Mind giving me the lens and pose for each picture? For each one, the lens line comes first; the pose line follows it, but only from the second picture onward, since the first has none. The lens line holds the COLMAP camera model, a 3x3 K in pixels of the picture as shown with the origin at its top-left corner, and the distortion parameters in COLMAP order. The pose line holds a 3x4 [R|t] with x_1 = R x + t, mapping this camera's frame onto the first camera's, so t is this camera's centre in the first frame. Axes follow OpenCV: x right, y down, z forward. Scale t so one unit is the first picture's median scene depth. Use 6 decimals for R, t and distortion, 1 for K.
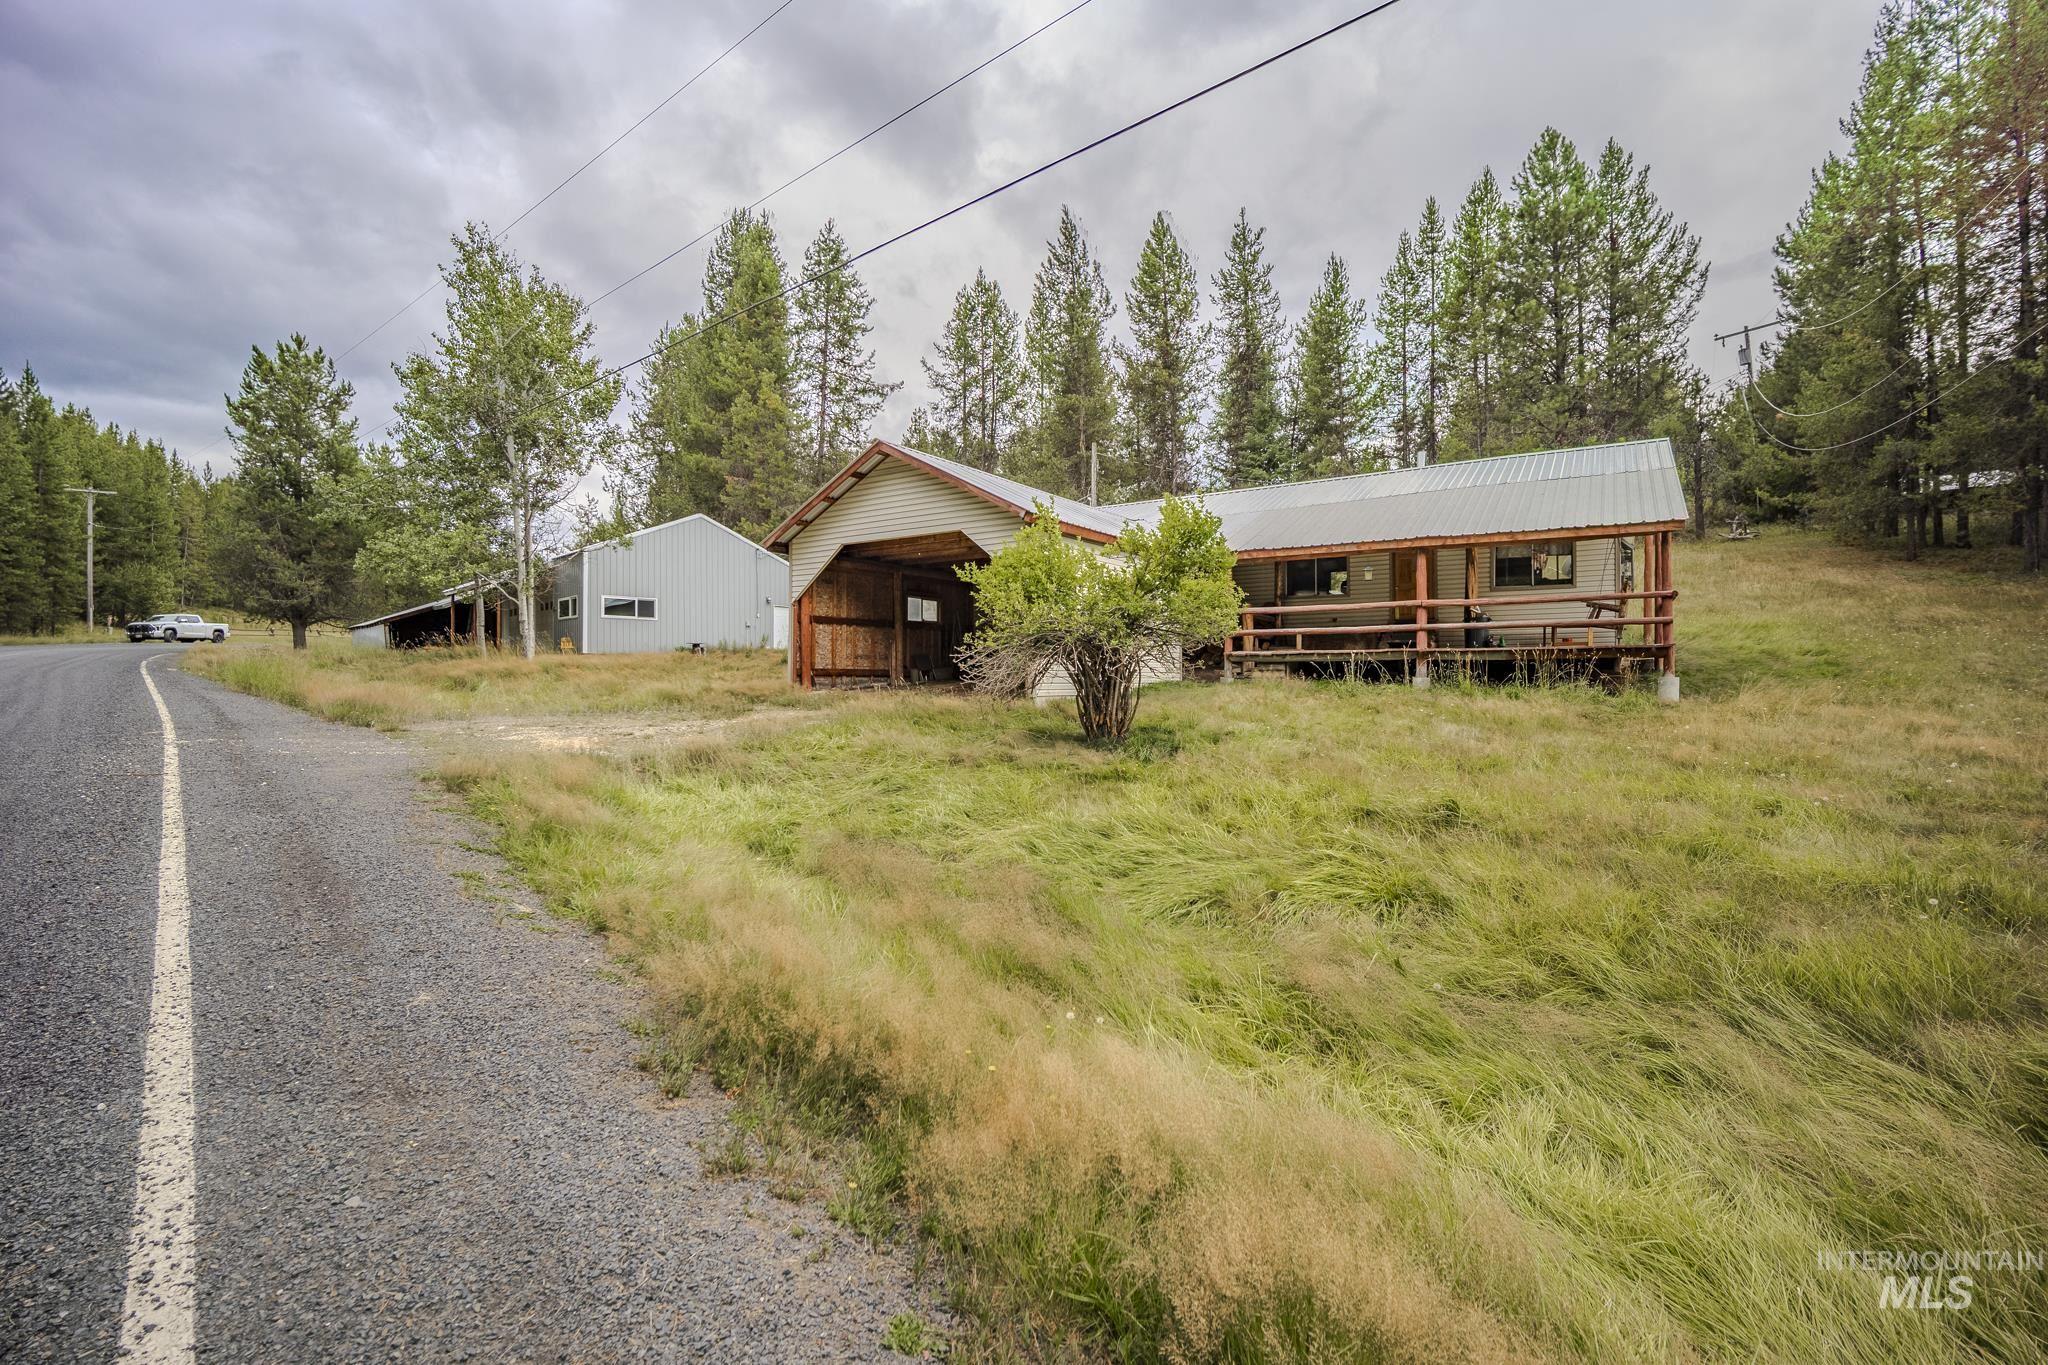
lens RADIAL K [[872.7, 0, 1026.1], [0, 872.7, 675.6], [0, 0, 1]] dist [-0.008786, -0.000281]
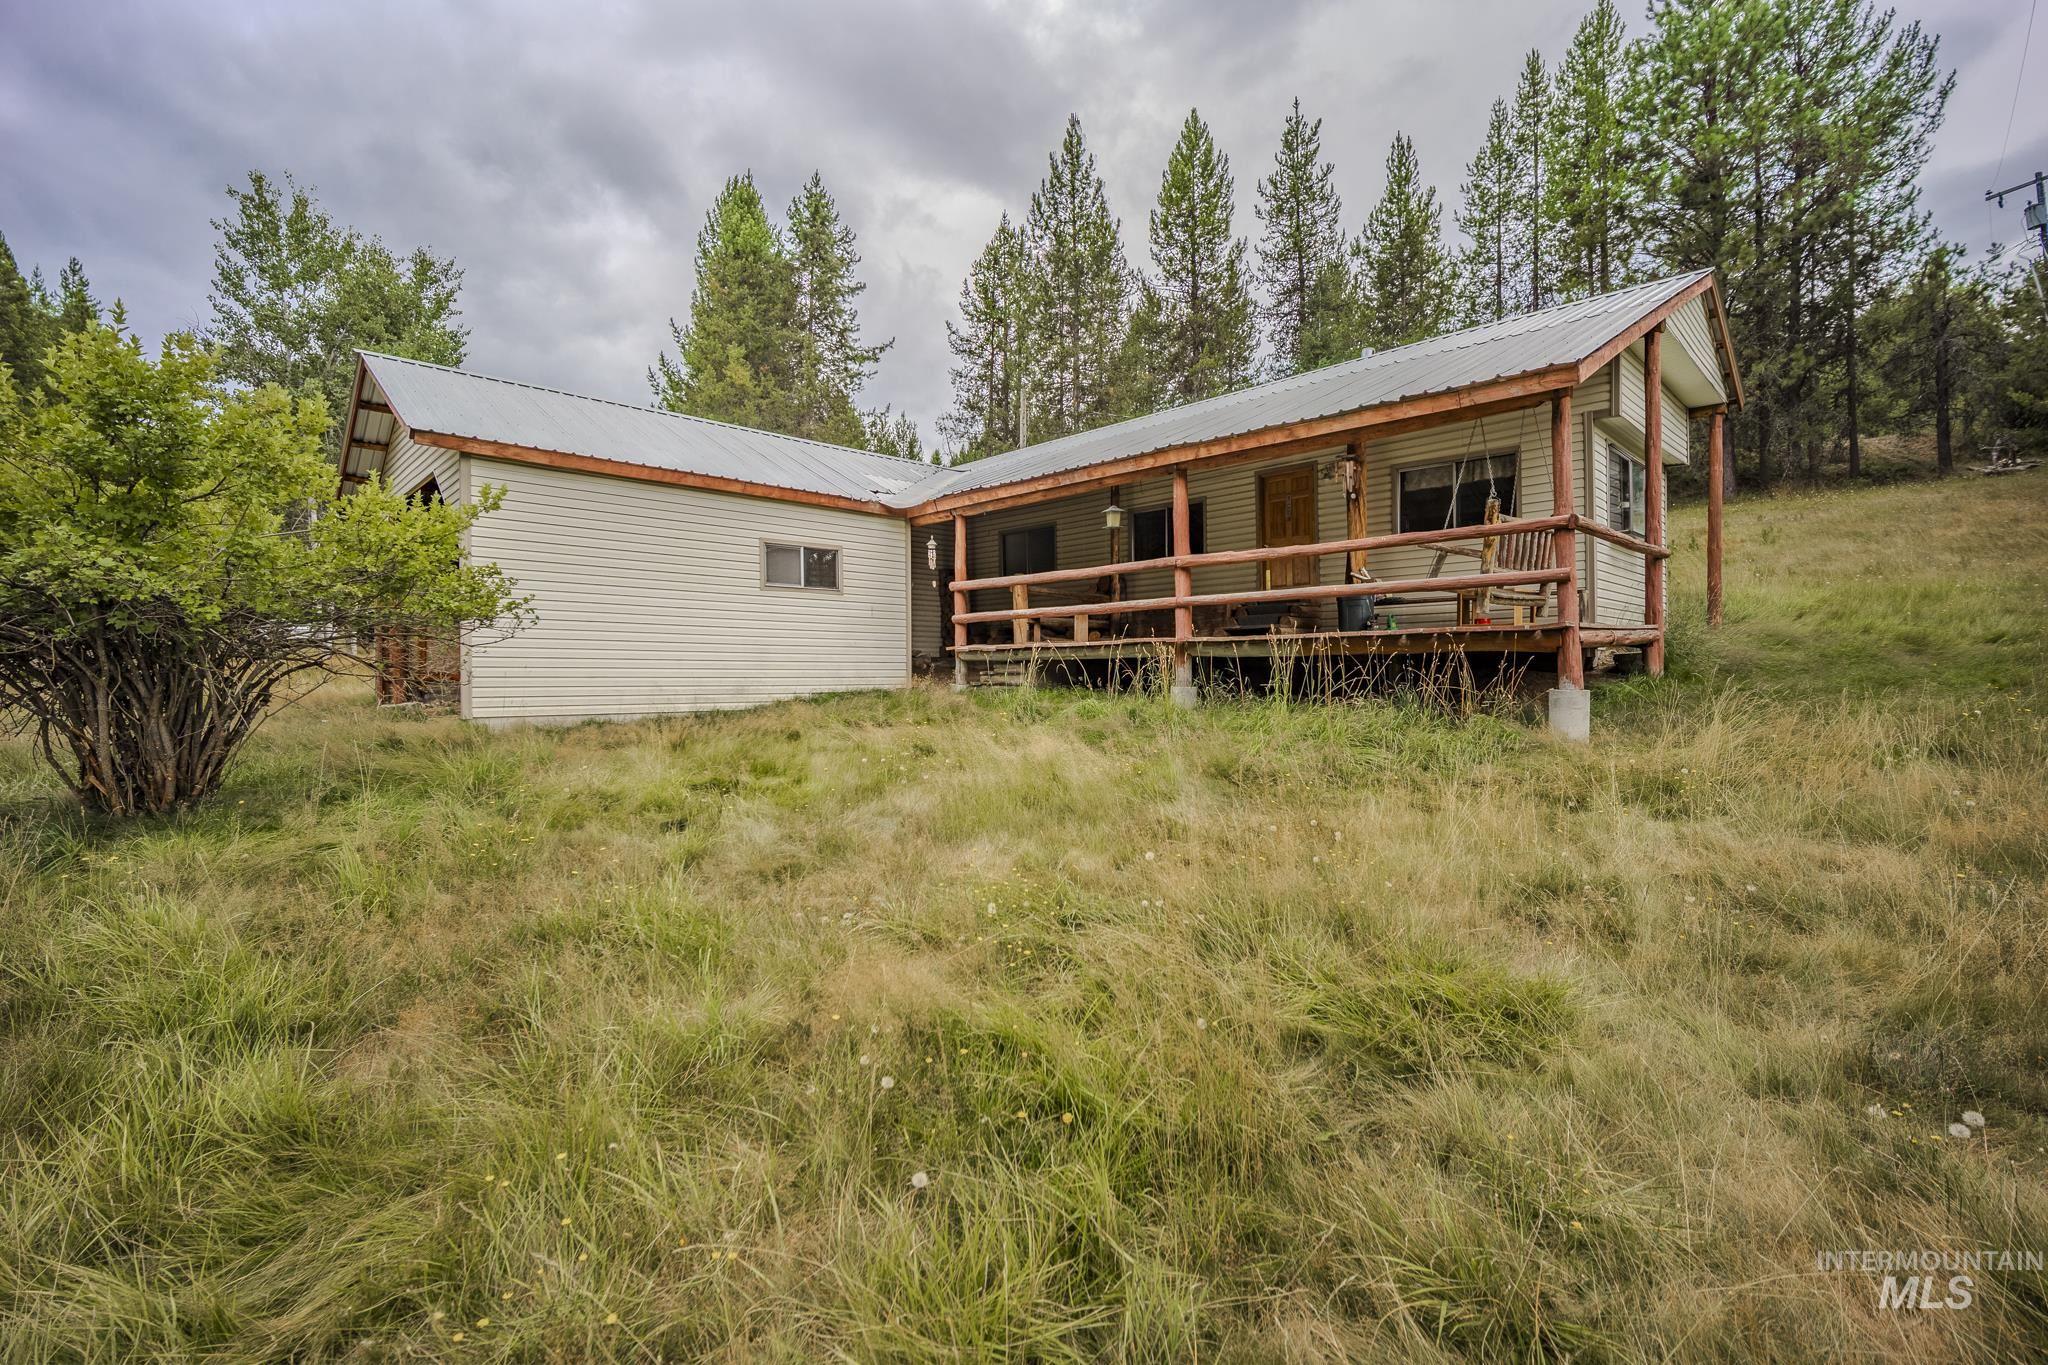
lens RADIAL K [[850.7, 0, 1067.9], [0, 850.7, 695.9], [0, 0, 1]] dist [-0.045474, 0.020499]
pose [[0.981009, -0.002306, -0.193951, 0.209876], [0.009748, 0.999252, 0.037426, -0.006126], [0.193720, -0.038605, 0.980297, 0.178078]]
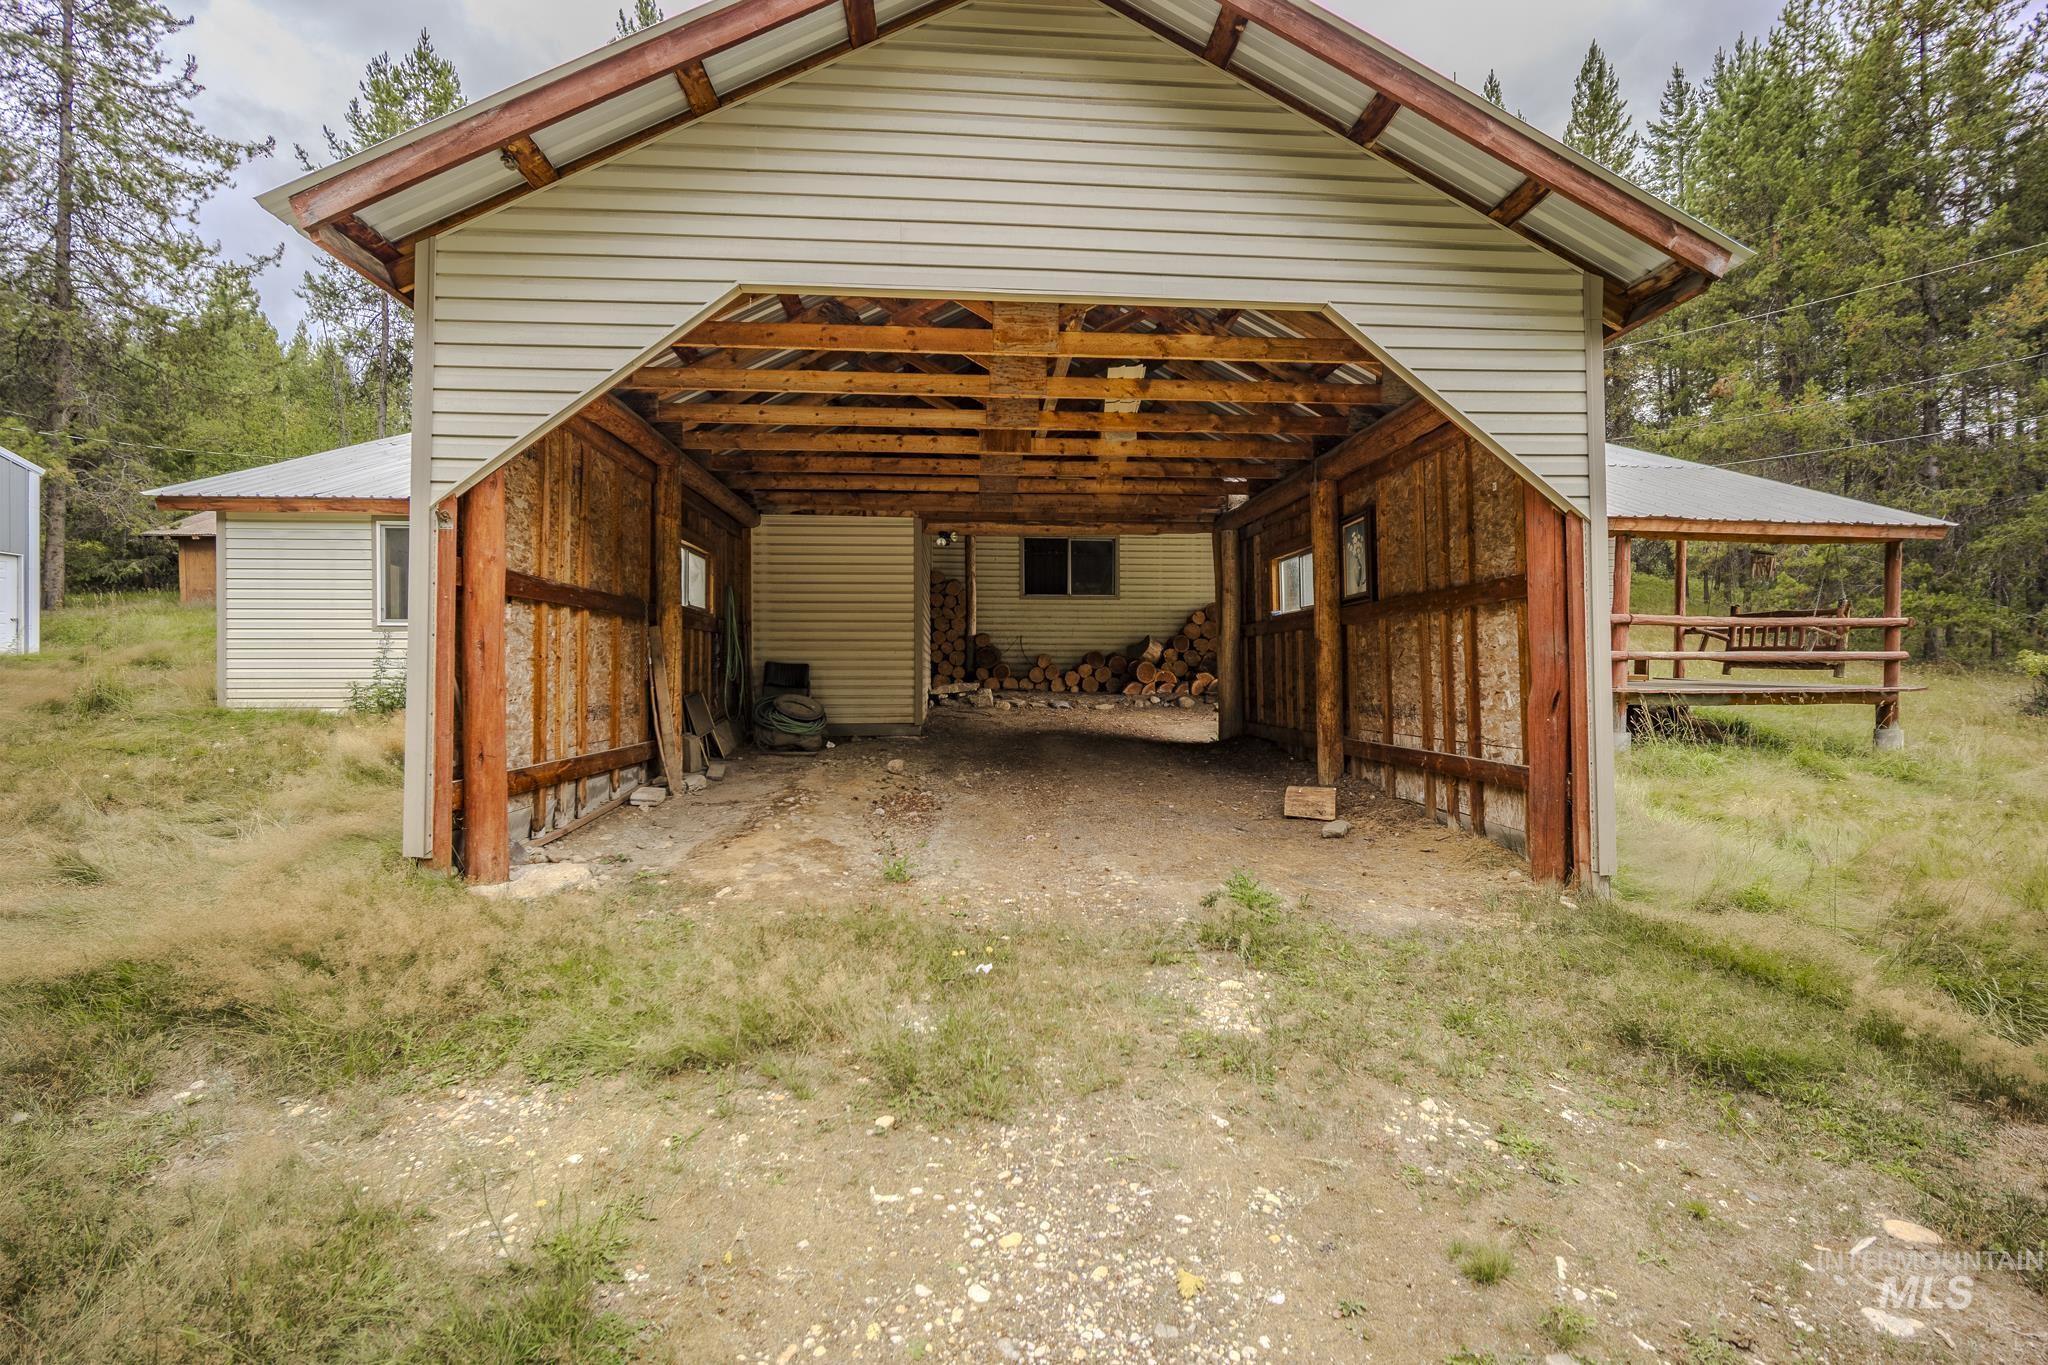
lens RADIAL K [[856.4, 0, 1001.5], [0, 856.4, 664.8], [0, 0, 1]] dist [0.000156, 0.000625]
pose [[0.772453, 0.006216, 0.635041, -0.139456], [0.005990, 0.999836, -0.017073, -0.016975], [-0.635043, 0.016992, 0.772290, 0.343979]]
